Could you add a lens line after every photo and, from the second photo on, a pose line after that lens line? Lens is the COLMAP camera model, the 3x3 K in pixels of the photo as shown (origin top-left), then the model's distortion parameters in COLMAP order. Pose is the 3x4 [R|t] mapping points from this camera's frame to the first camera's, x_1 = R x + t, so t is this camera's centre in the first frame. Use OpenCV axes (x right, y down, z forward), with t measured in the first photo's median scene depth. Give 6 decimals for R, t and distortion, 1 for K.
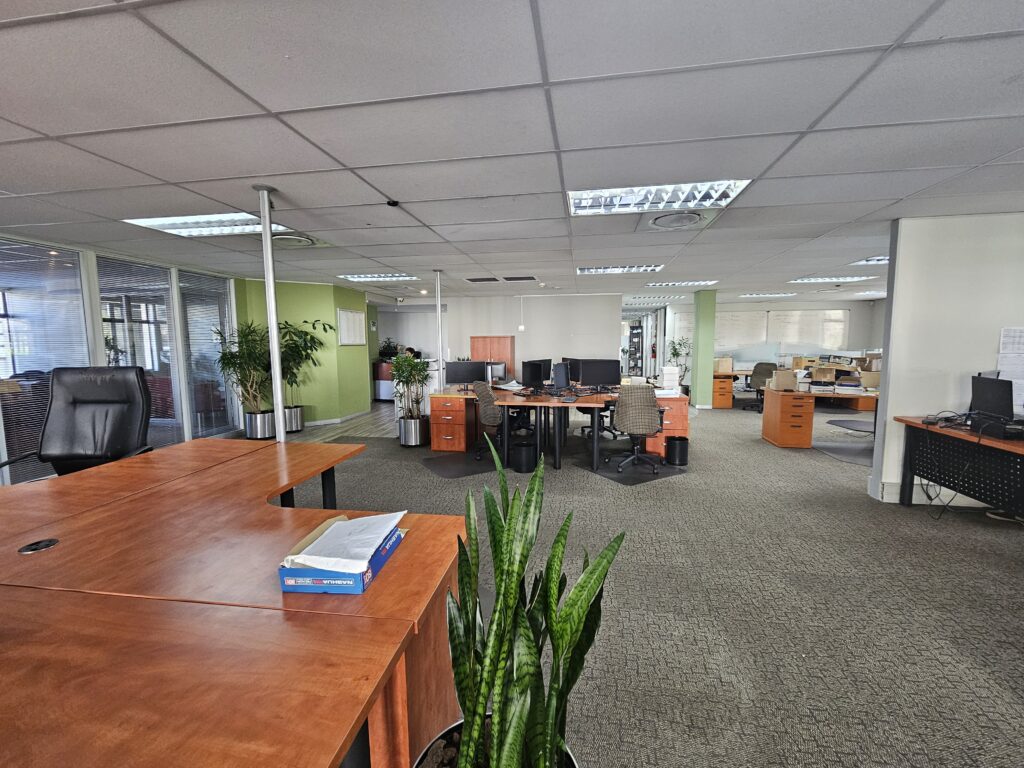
lens RADIAL K [[420.5, 0, 516.9], [0, 420.5, 382.9], [0, 0, 1]] dist [0.000954, -0.000023]
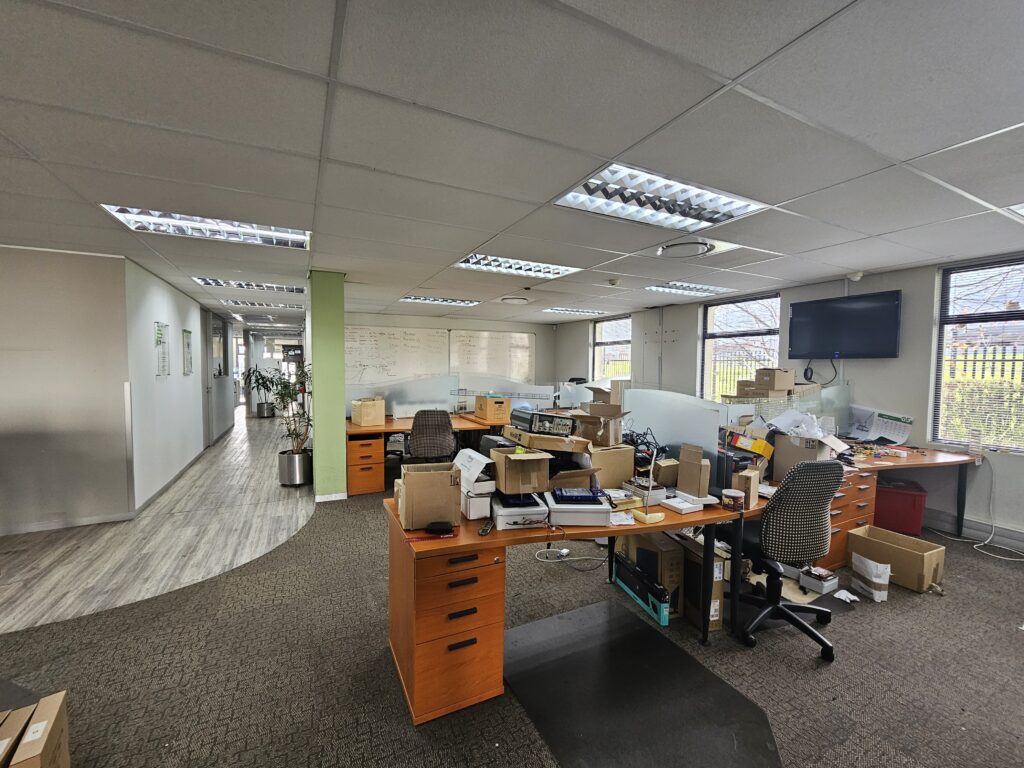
lens RADIAL K [[420.5, 0, 509.3], [0, 420.5, 386.7], [0, 0, 1]] dist [0.000954, -0.000023]
pose [[0.810474, -0.015495, 0.585569, 0.495854], [0.044549, 0.998385, -0.035240, -0.077616], [-0.584078, 0.054648, 0.809856, 0.691160]]
